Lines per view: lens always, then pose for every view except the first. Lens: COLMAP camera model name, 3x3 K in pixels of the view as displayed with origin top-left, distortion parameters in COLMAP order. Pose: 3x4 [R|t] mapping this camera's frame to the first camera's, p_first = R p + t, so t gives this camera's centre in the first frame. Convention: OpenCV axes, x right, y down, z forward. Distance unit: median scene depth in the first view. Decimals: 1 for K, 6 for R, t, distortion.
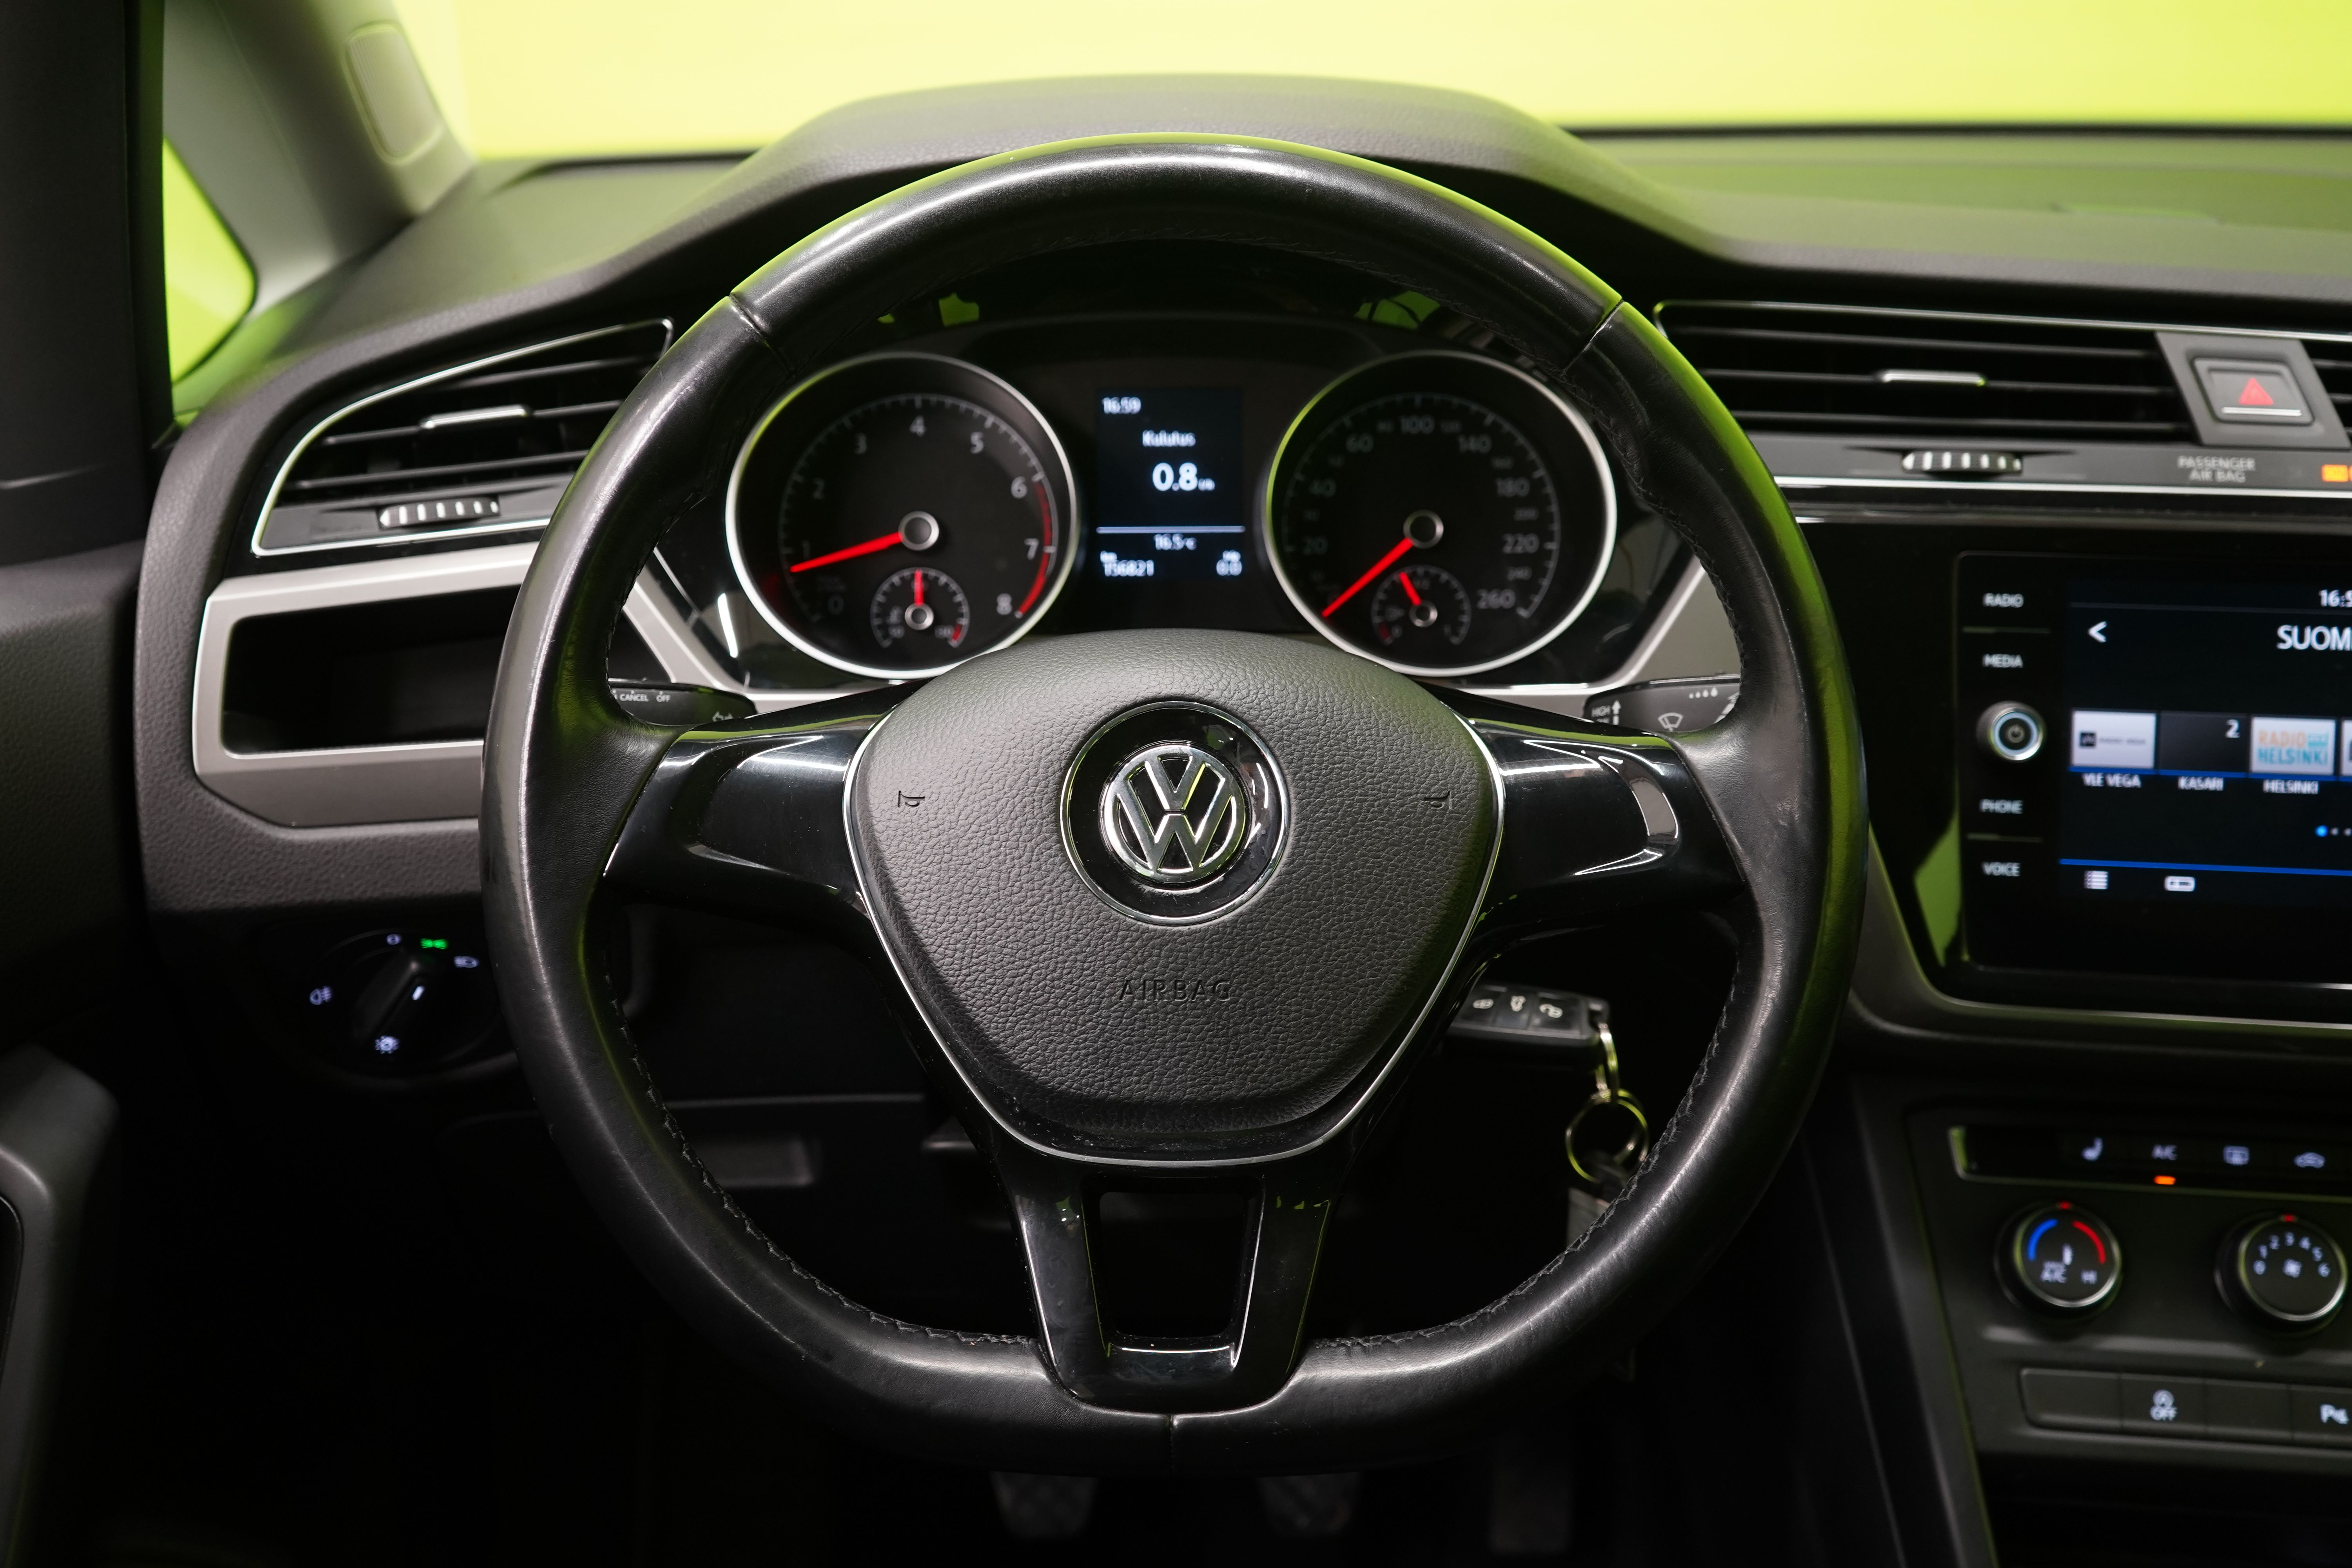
lens RADIAL K [[2568.8, 0, 1176.7], [0, 2568.8, 789.6], [0, 0, 1]] dist [-0.004112, 0.000000]
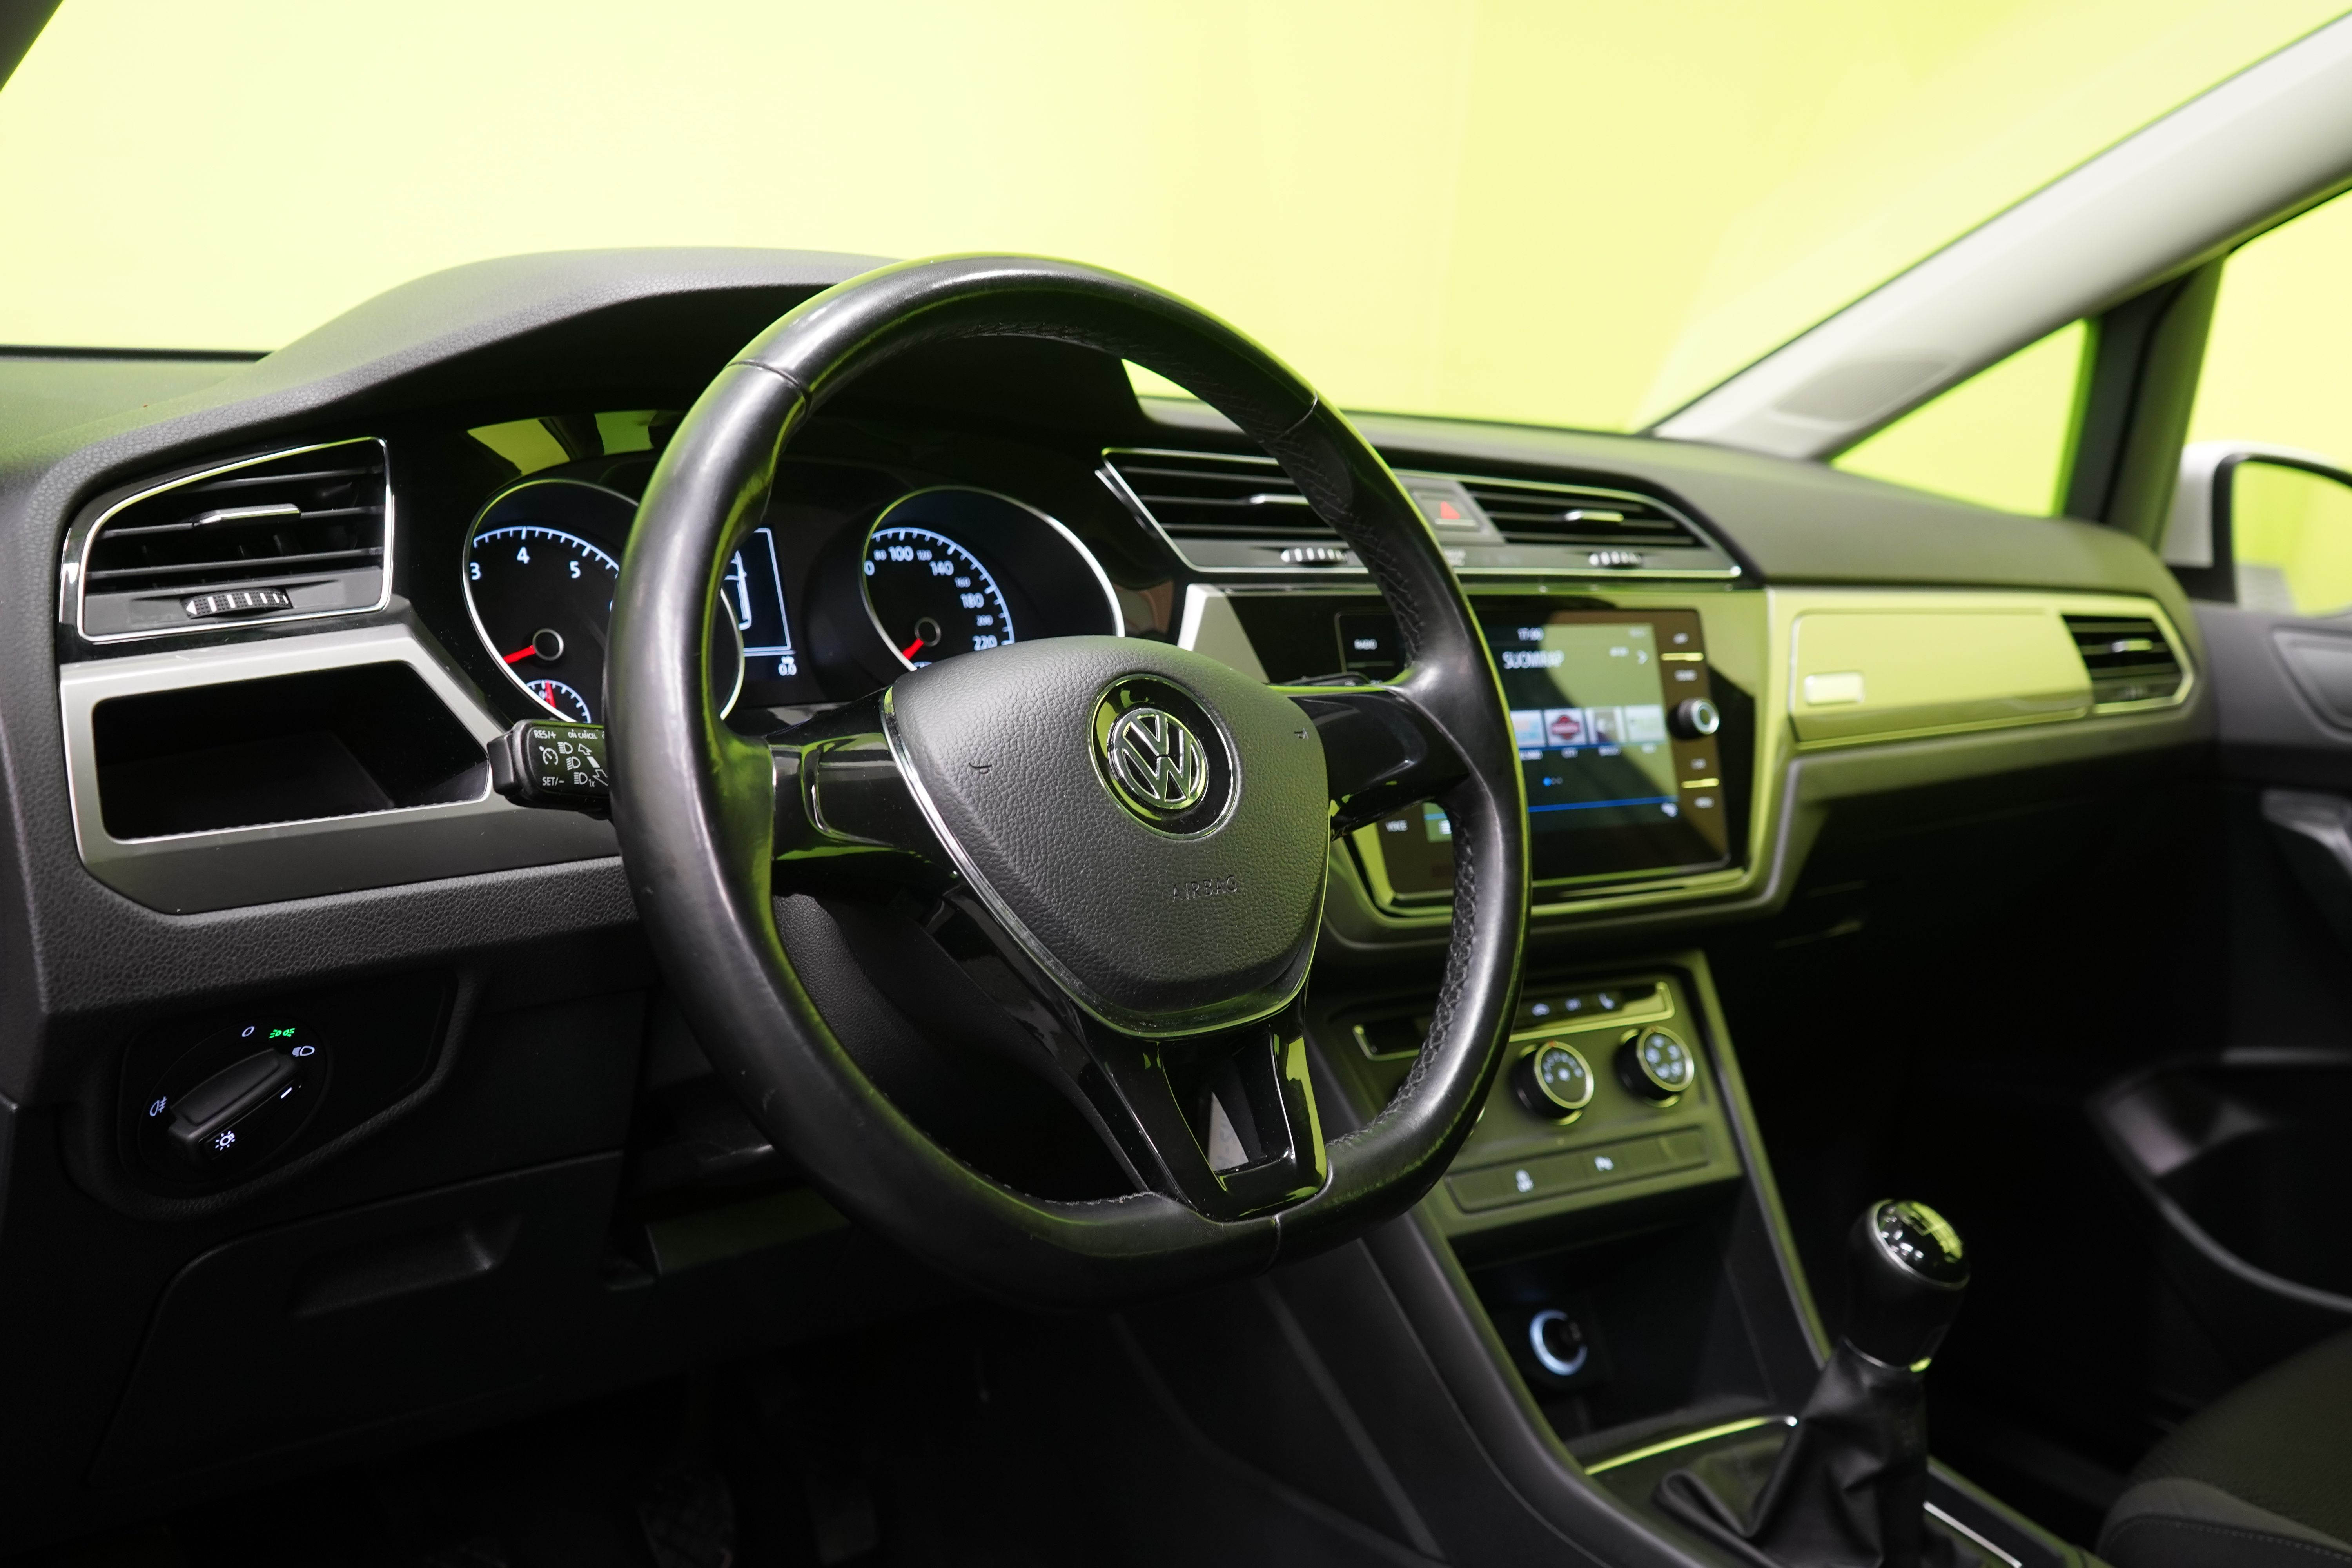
lens RADIAL K [[2144.8, 0, 1173.3], [0, 2144.8, 777.5], [0, 0, 1]] dist [0.003291, 0.000000]
pose [[0.771603, -0.068651, 0.632389, -0.526921], [0.161162, 0.982821, -0.089947, 0.090781], [-0.615350, 0.171321, 0.769412, 0.139620]]
